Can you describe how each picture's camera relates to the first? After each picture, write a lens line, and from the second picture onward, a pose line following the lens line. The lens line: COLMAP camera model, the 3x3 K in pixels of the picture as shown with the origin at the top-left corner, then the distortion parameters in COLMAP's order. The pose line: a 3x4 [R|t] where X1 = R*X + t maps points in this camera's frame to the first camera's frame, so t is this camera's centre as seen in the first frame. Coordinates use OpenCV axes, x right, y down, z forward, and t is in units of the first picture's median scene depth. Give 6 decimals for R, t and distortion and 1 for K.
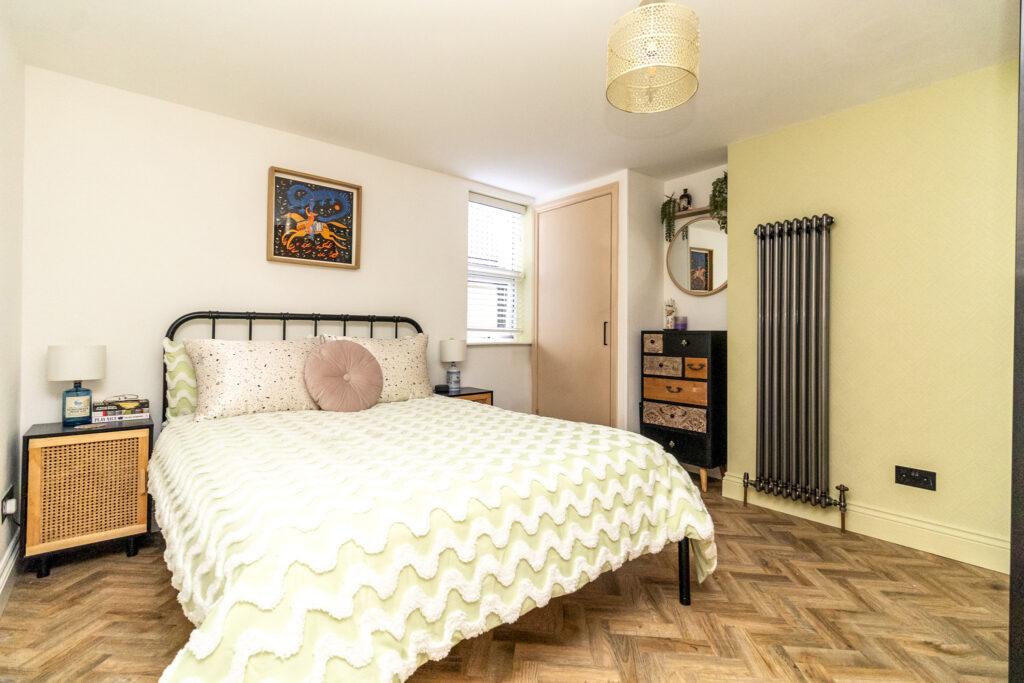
lens RADIAL K [[473.0, 0, 513.1], [0, 473.0, 333.8], [0, 0, 1]] dist [-0.001318, 0.000499]
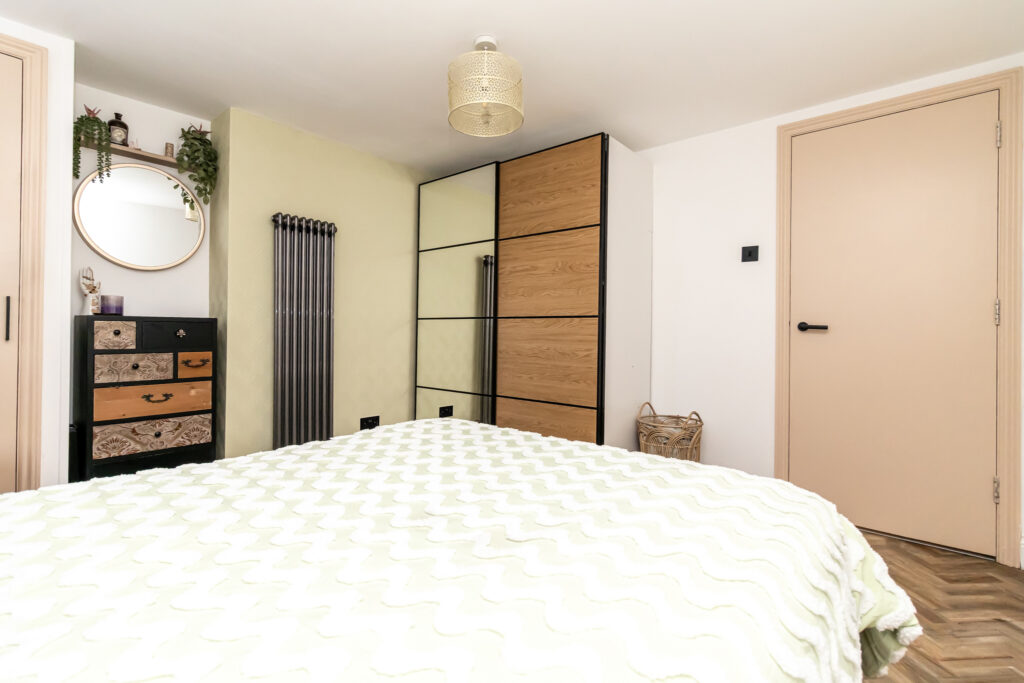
lens RADIAL K [[473.0, 0, 513.2], [0, 473.0, 331.1], [0, 0, 1]] dist [-0.001318, 0.000499]
pose [[-0.160797, -0.015729, 0.986862, -0.471378], [-0.012413, 0.999826, 0.013913, -0.001547], [-0.986909, -0.010013, -0.160964, 0.589709]]
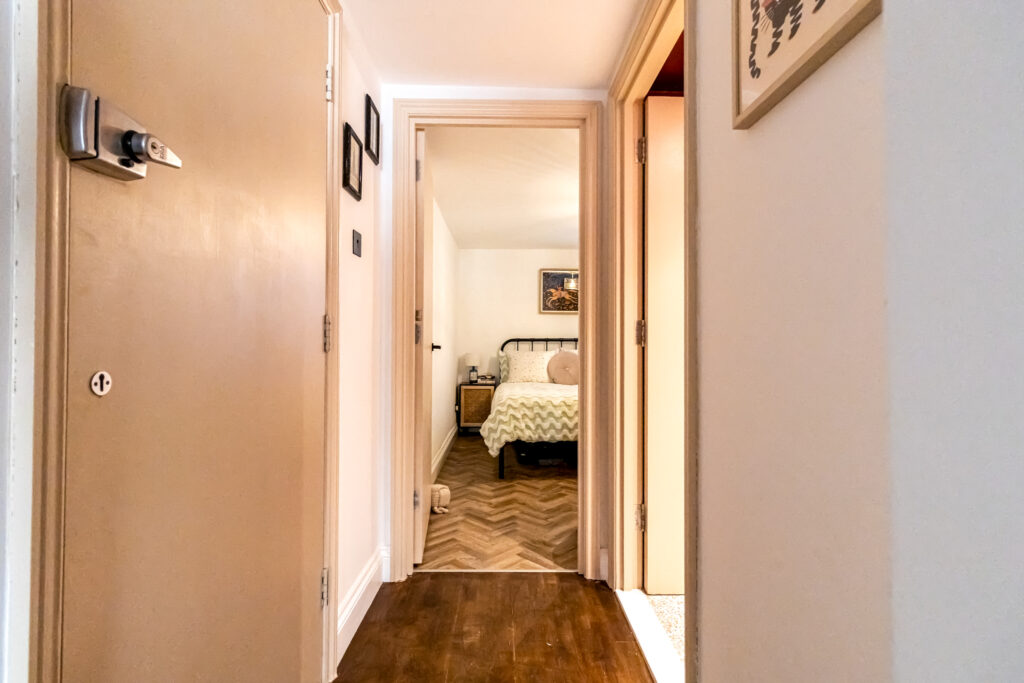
lens RADIAL K [[473.0, 0, 511.5], [0, 473.0, 342.0], [0, 0, 1]] dist [-0.001318, 0.000499]
pose [[0.780899, -0.010464, -0.624570, 0.741101], [0.007534, 0.999945, -0.007333, -0.013046], [0.624612, 0.001021, 0.780934, -0.770435]]
